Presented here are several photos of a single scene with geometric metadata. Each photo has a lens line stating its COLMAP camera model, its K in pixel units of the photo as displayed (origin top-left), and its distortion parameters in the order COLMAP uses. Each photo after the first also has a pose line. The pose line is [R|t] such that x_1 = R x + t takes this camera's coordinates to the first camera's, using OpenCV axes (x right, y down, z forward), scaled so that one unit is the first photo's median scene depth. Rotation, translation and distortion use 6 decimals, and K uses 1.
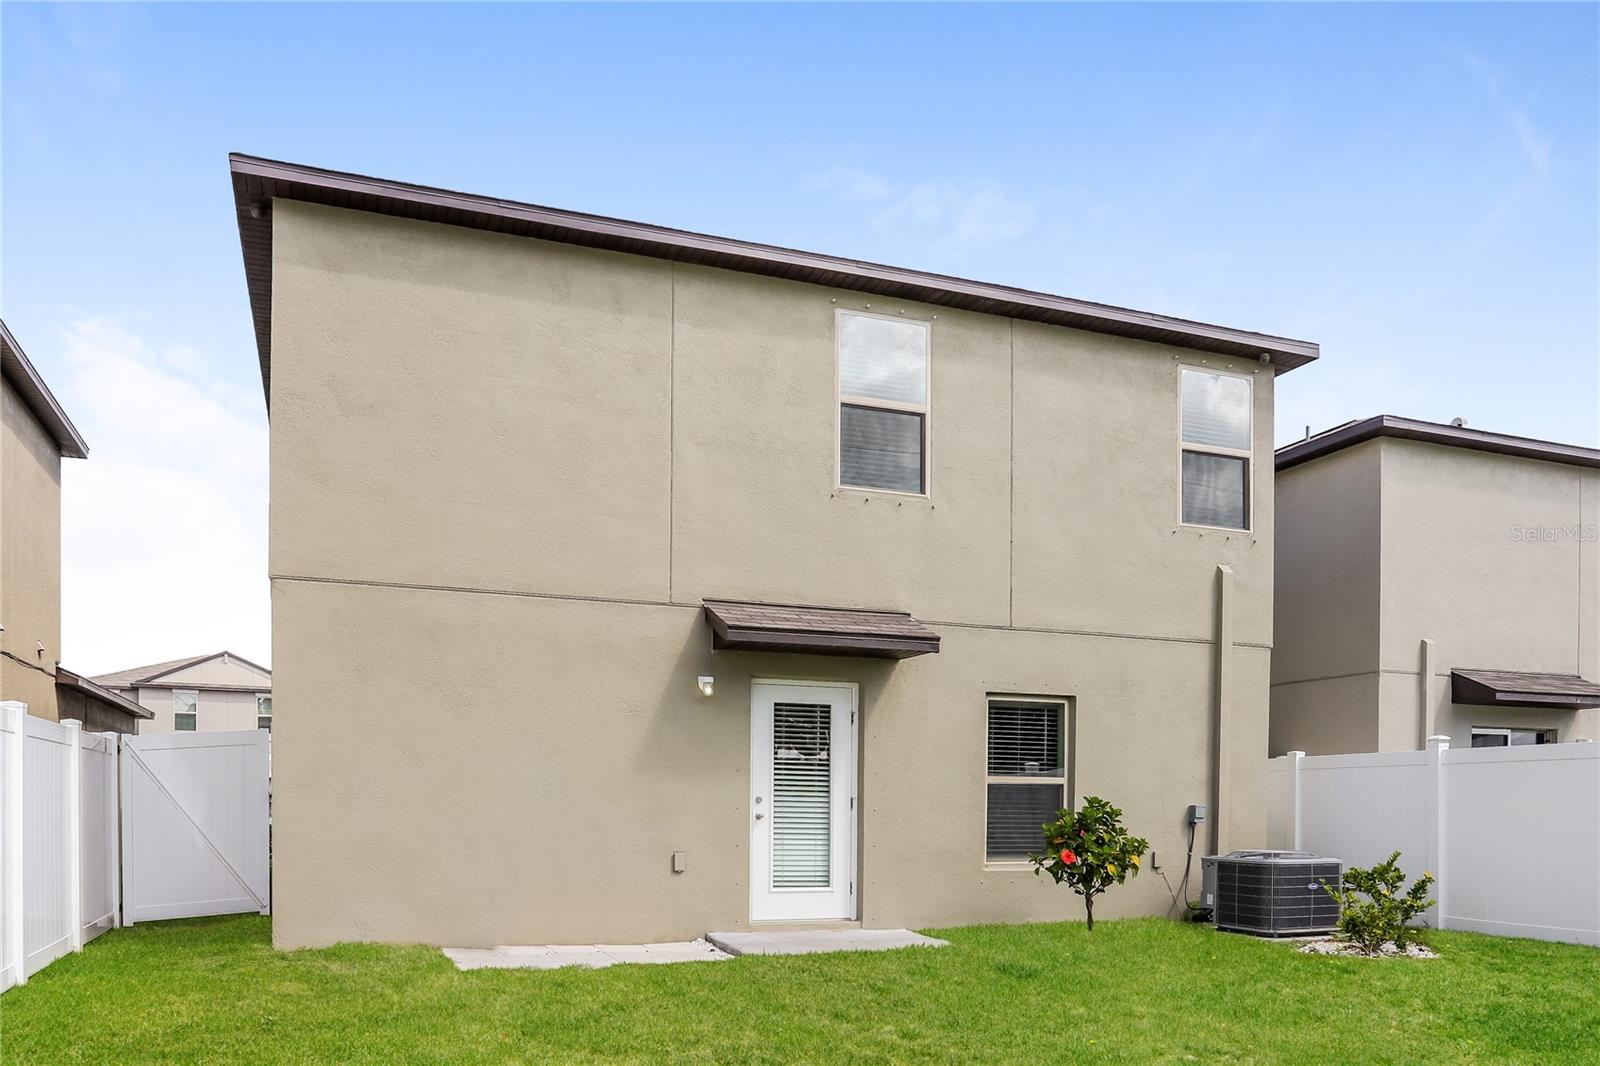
lens RADIAL K [[799.1, 0, 795.2], [0, 799.1, 559.9], [0, 0, 1]] dist [-0.064446, 0.034733]
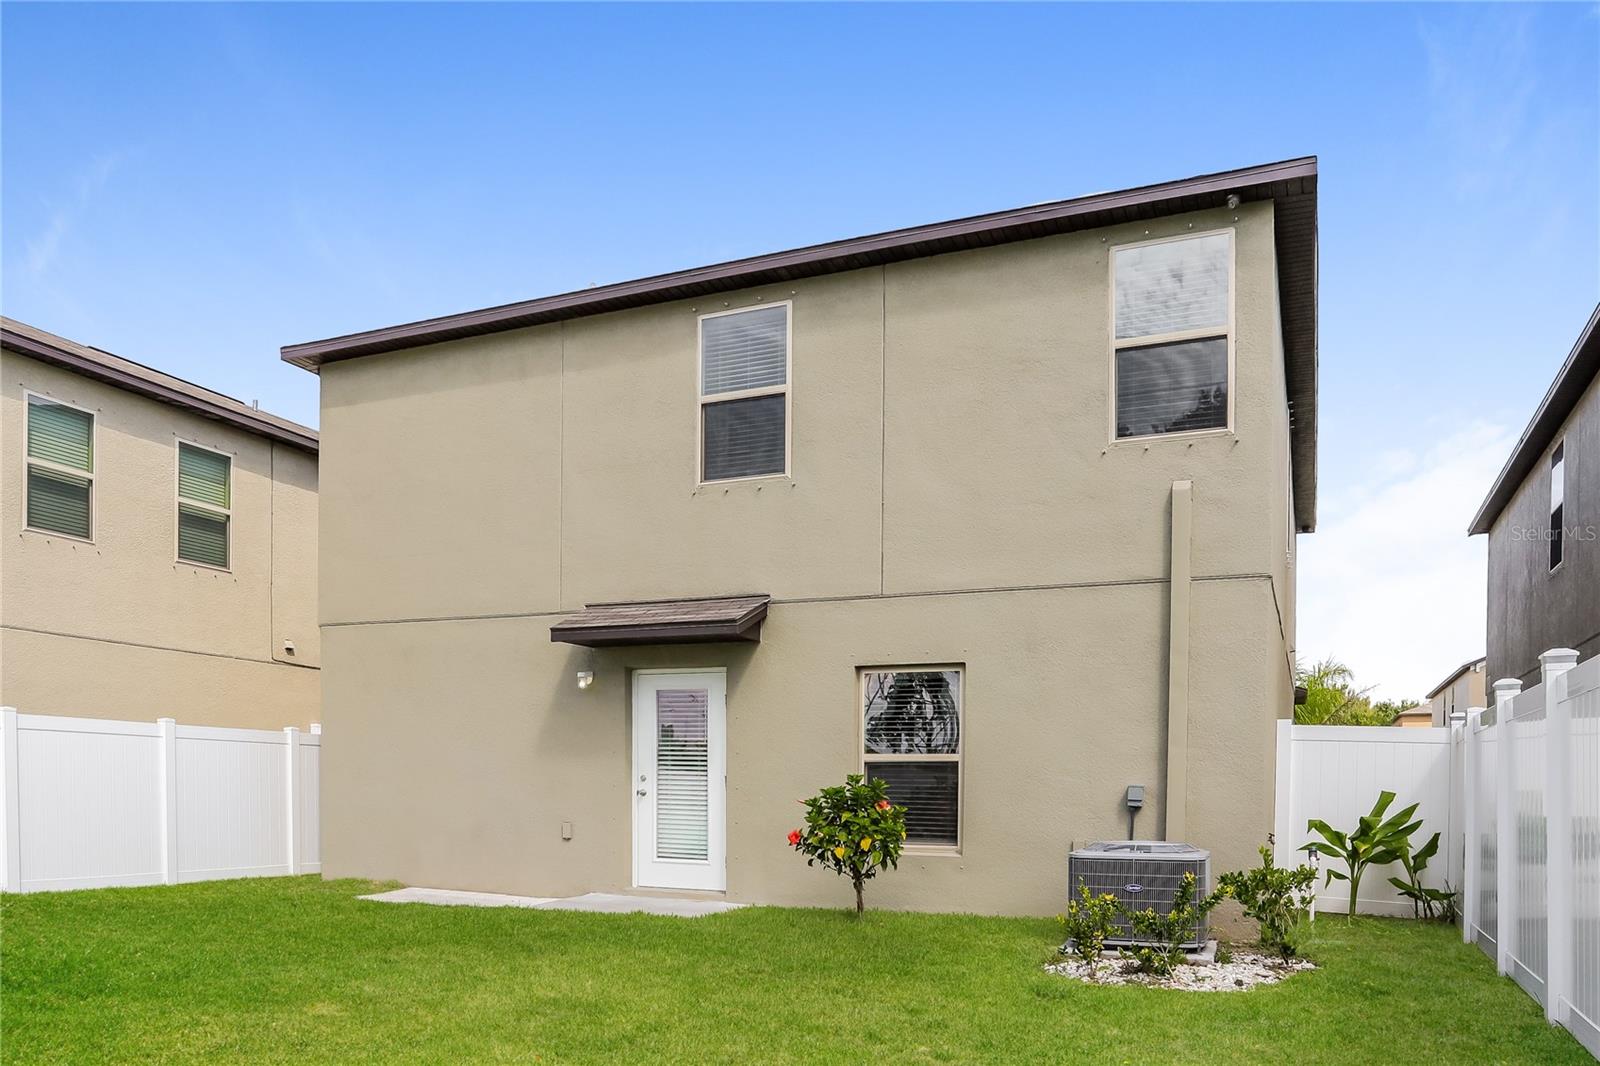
lens RADIAL K [[790.8, 0, 795.7], [0, 790.8, 551.6], [0, 0, 1]] dist [-0.093223, 0.048038]
pose [[0.859099, -0.146656, -0.490347, 0.684951], [0.147135, 0.988393, -0.037831, 0.057412], [0.490204, -0.039646, 0.870706, 0.153763]]
